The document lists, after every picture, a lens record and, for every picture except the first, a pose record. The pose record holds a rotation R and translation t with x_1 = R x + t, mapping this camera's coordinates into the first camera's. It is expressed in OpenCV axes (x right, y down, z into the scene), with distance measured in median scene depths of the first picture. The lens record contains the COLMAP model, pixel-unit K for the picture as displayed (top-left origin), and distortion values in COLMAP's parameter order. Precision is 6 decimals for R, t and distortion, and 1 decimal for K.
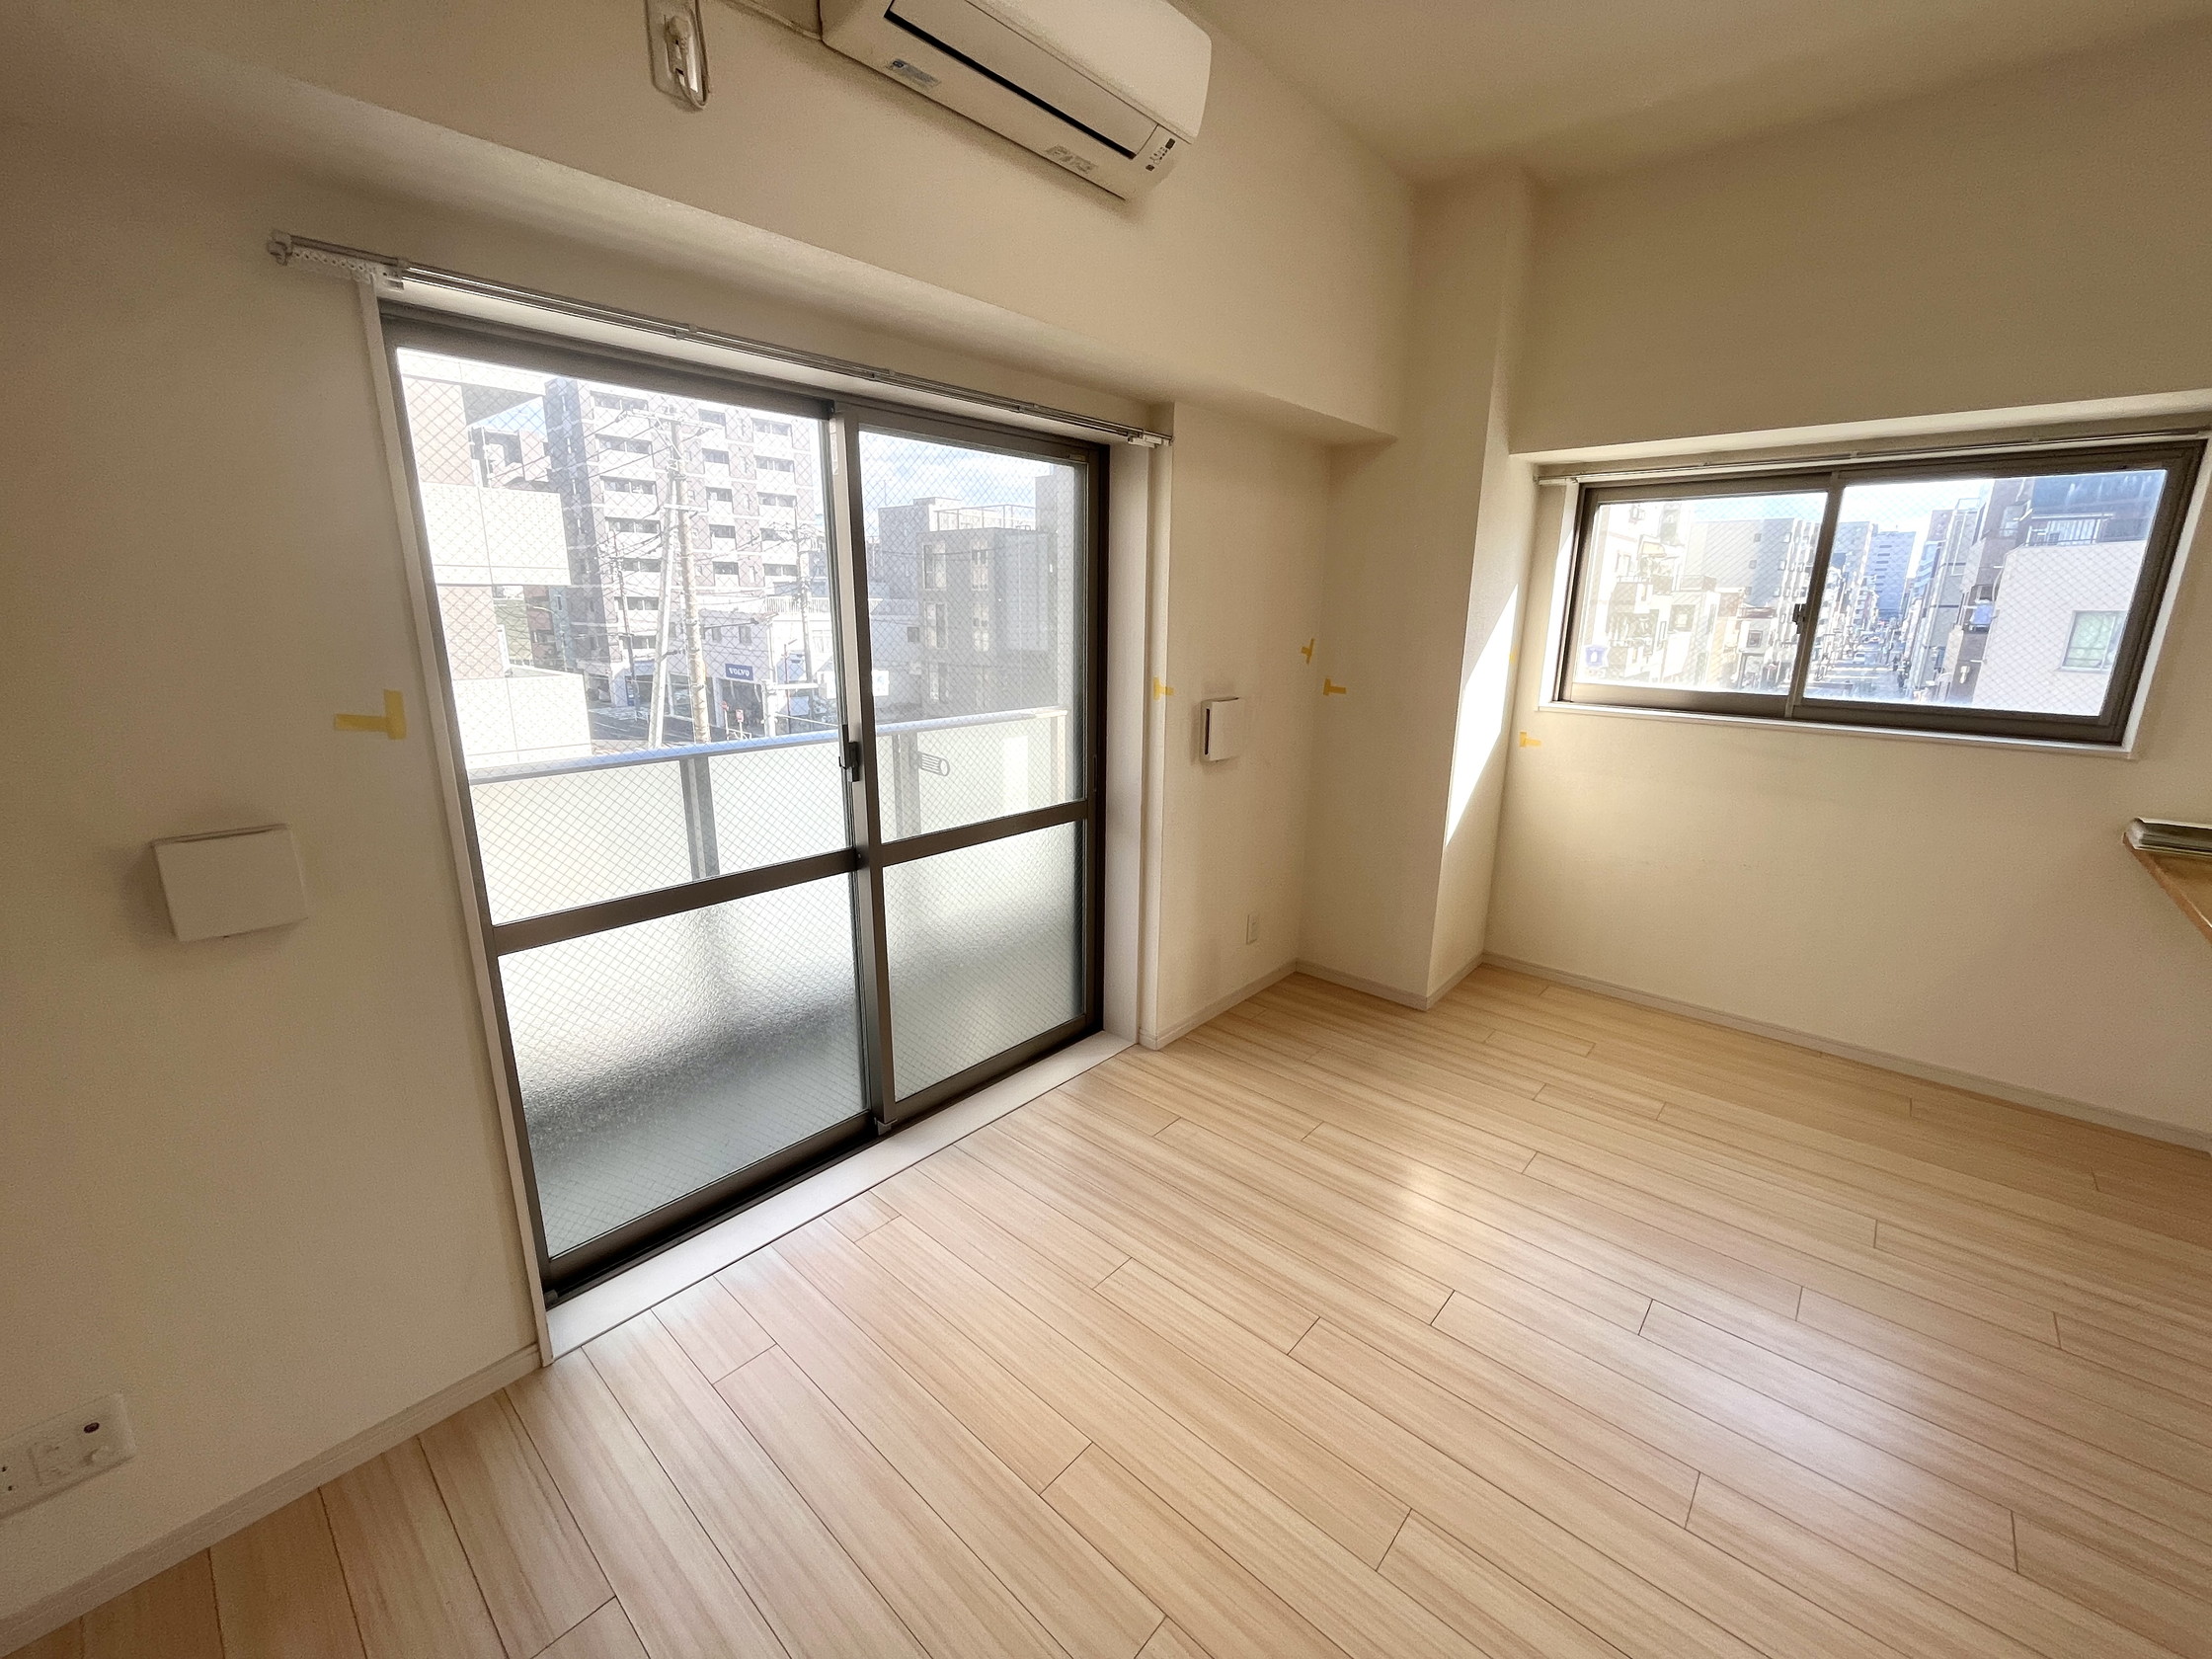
lens RADIAL K [[894.3, 0, 1111.3], [0, 894.3, 825.5], [0, 0, 1]] dist [-0.001204, -0.000578]
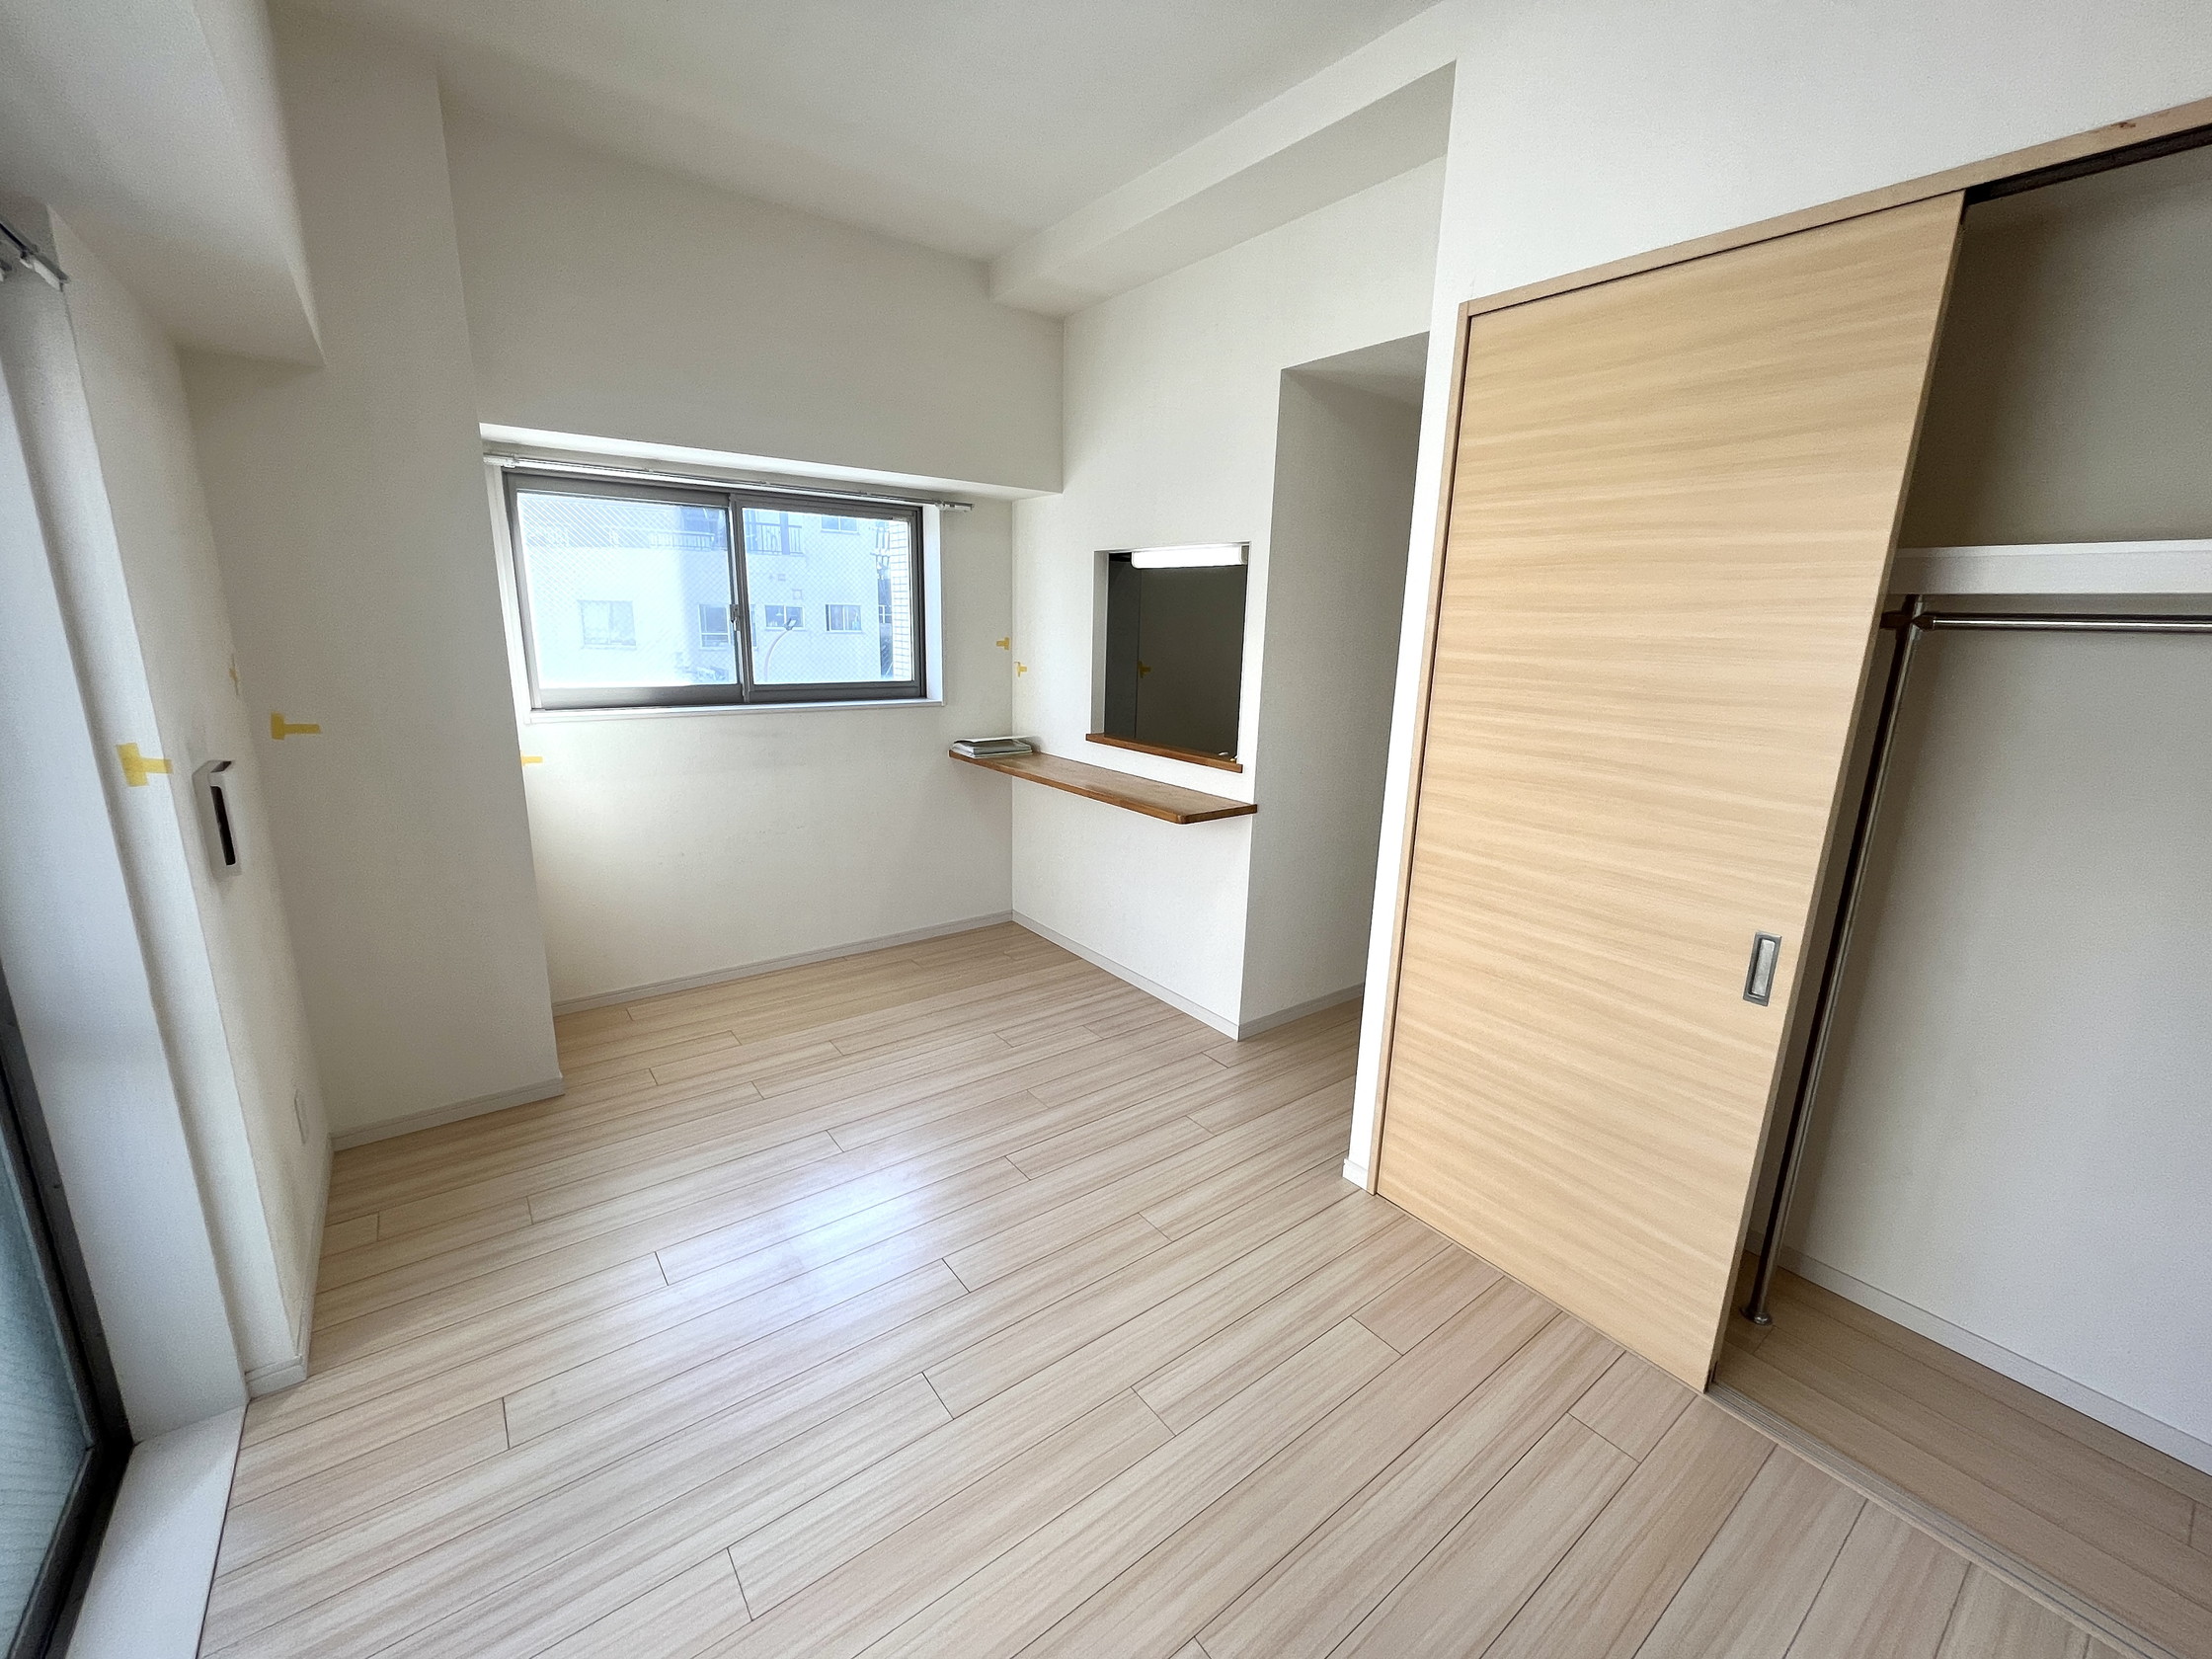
lens RADIAL K [[894.3, 0, 1094.6], [0, 894.3, 827.6], [0, 0, 1]] dist [-0.001204, -0.000578]
pose [[0.203210, -0.232149, 0.951216, -0.326038], [0.215132, 0.958333, 0.187927, -0.092025], [-0.955209, 0.166448, 0.244686, 0.329345]]
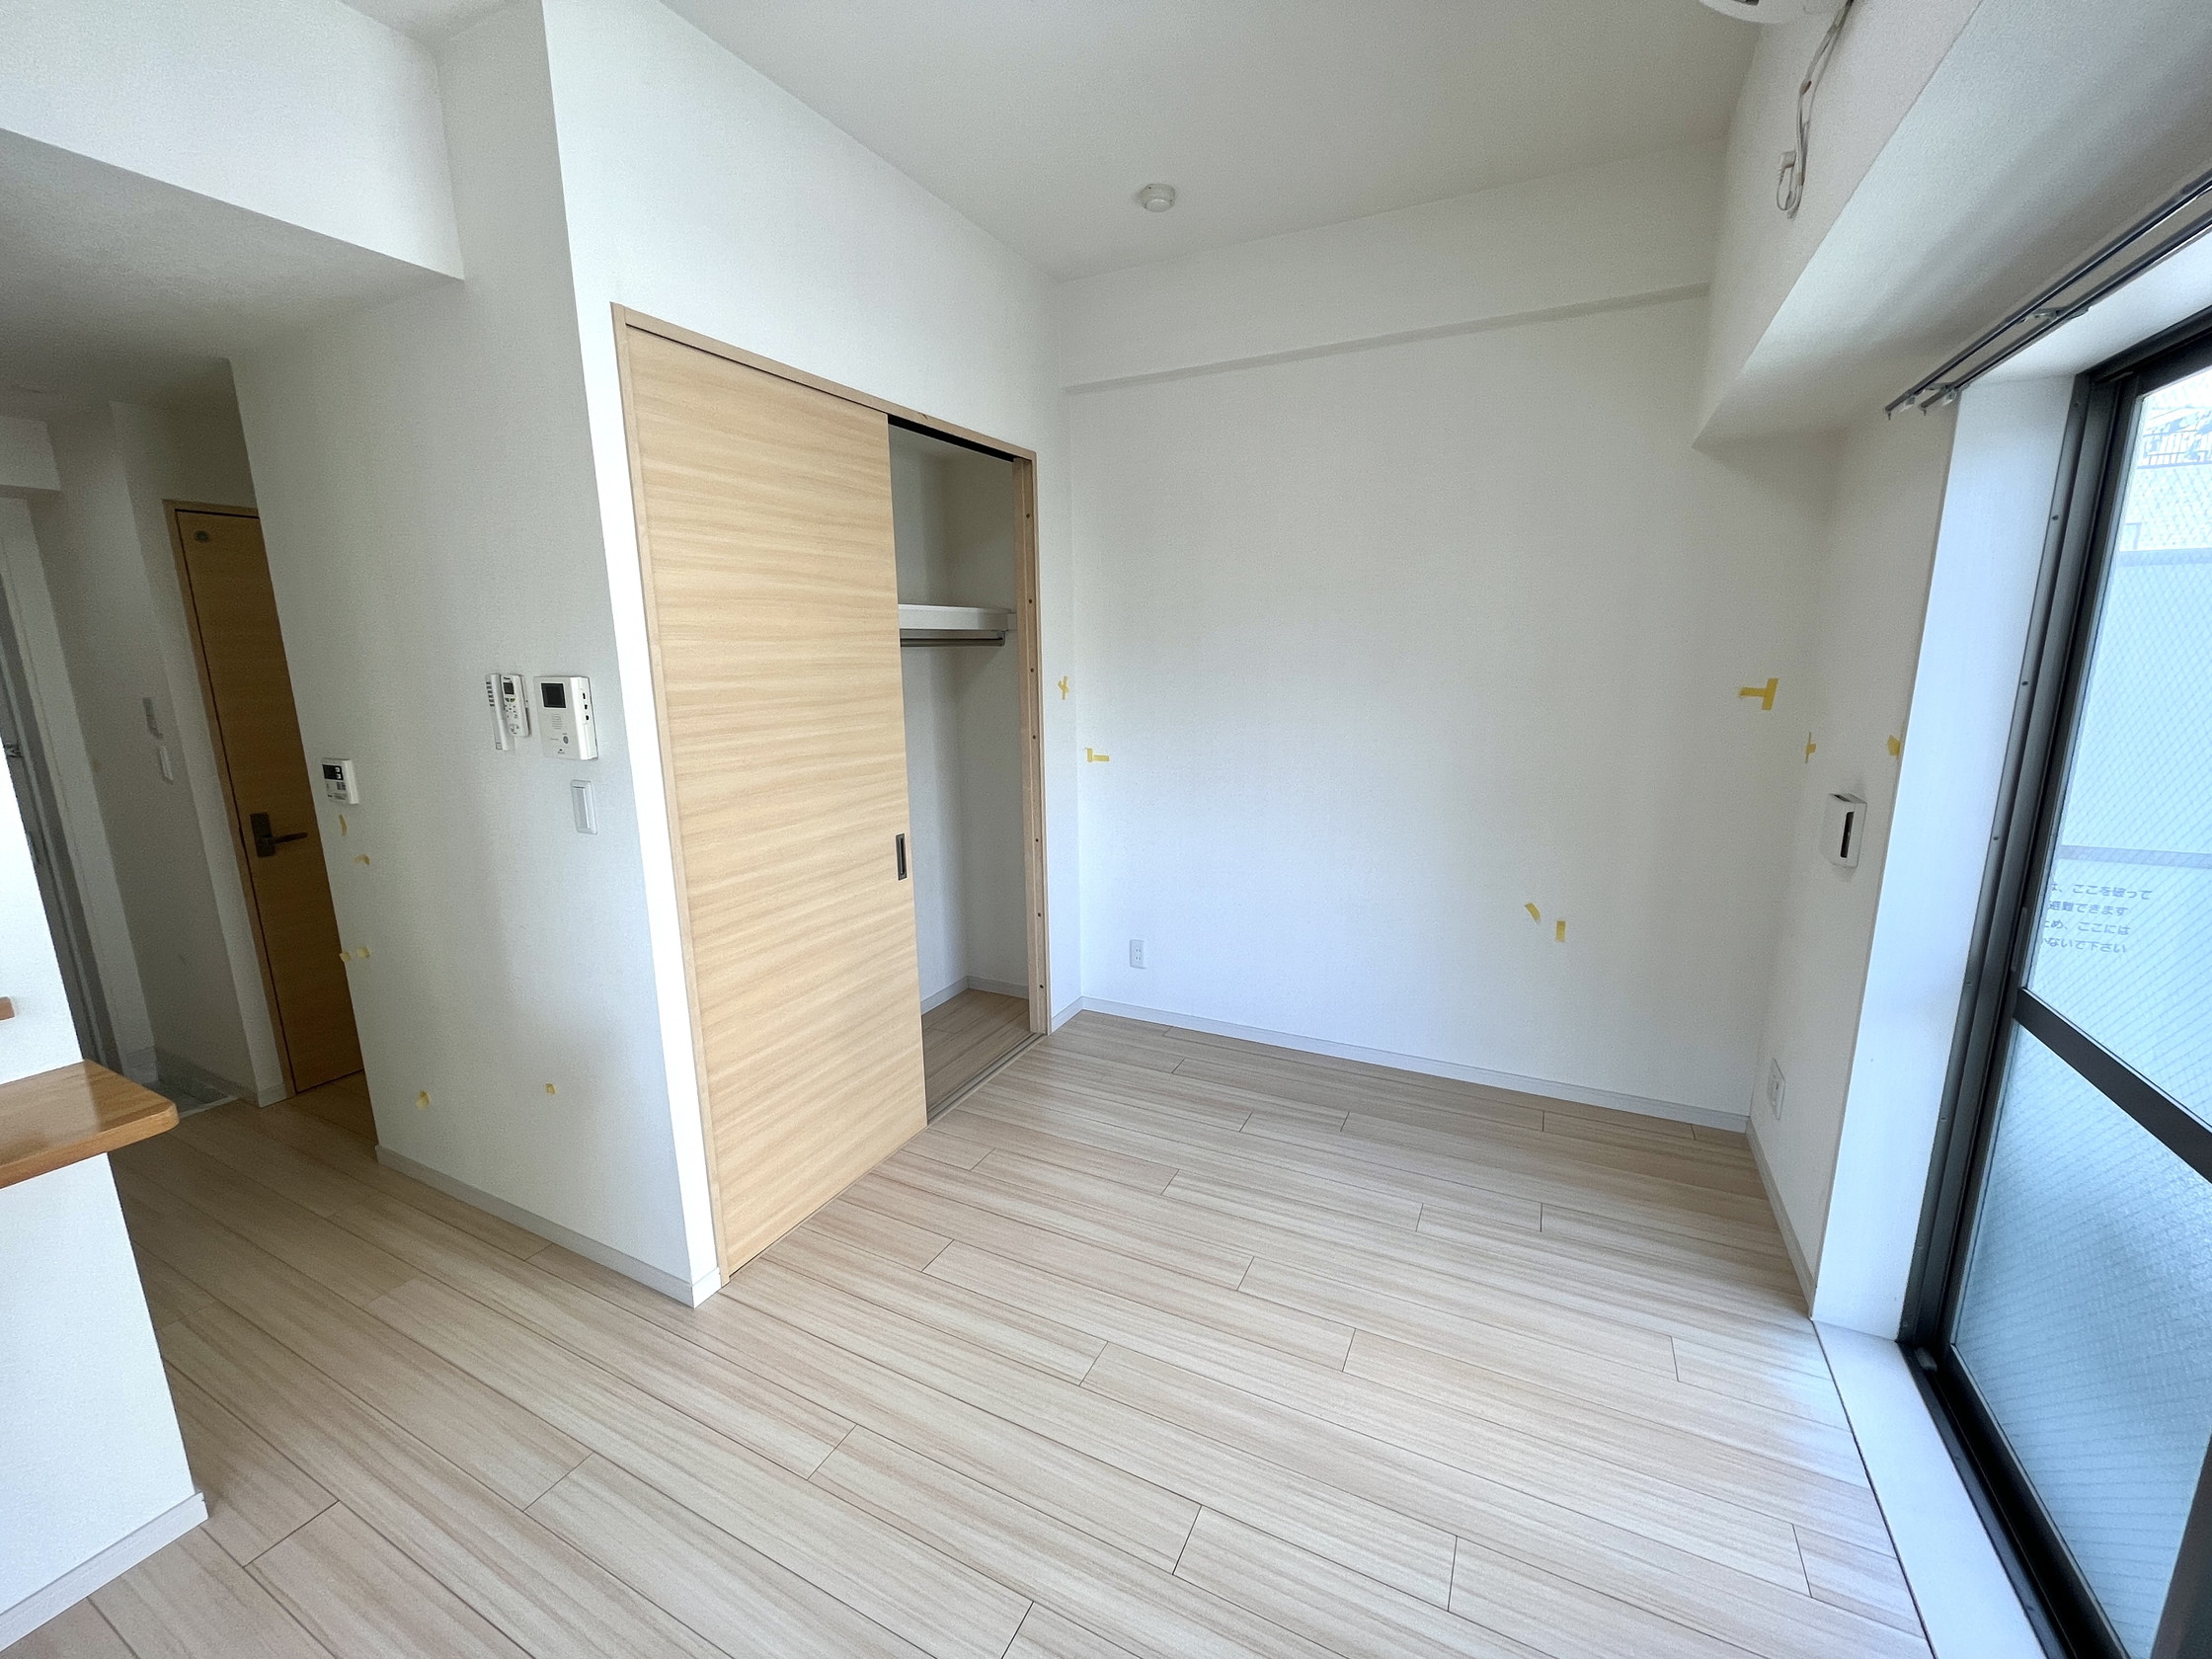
lens RADIAL K [[894.3, 0, 1111.1], [0, 894.3, 828.7], [0, 0, 1]] dist [-0.001204, -0.000578]
pose [[-0.965129, 0.053614, -0.256224, 0.294303], [-0.061112, 0.905609, 0.419688, -0.232648], [0.254540, 0.420712, -0.870753, 0.914311]]
